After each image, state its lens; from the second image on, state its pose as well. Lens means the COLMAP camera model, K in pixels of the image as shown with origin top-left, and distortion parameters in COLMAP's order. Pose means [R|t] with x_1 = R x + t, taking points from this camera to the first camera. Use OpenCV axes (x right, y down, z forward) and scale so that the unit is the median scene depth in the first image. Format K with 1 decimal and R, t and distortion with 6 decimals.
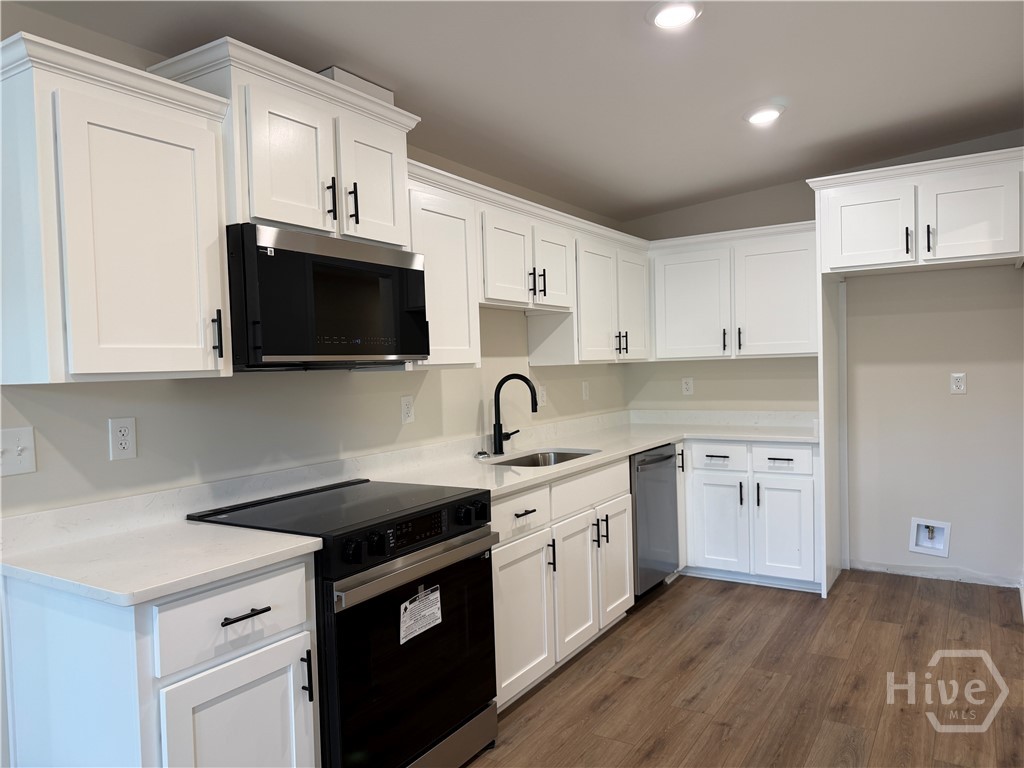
lens RADIAL K [[726.3, 0, 511.3], [0, 726.3, 386.0], [0, 0, 1]] dist [0.018102, -0.008659]
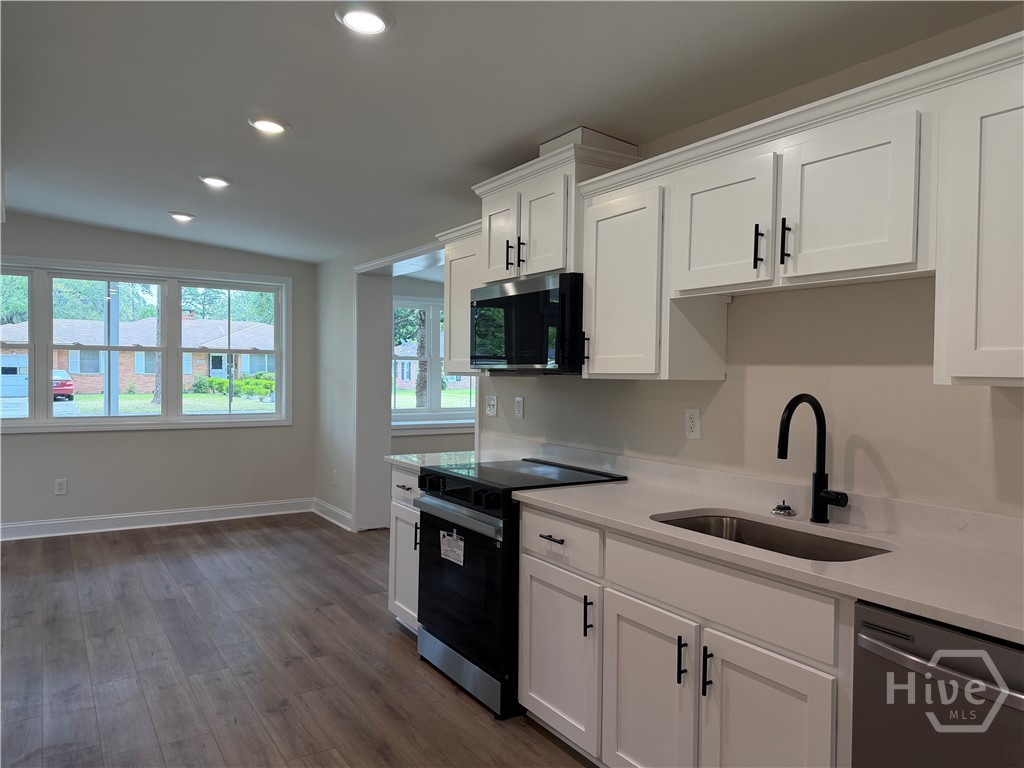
lens RADIAL K [[726.3, 0, 509.0], [0, 726.3, 383.5], [0, 0, 1]] dist [0.018102, -0.008659]
pose [[-0.435878, 0.040943, -0.899074, 0.878262], [-0.021481, 0.998207, 0.055871, -0.071518], [0.899749, 0.043666, -0.434217, 1.372258]]
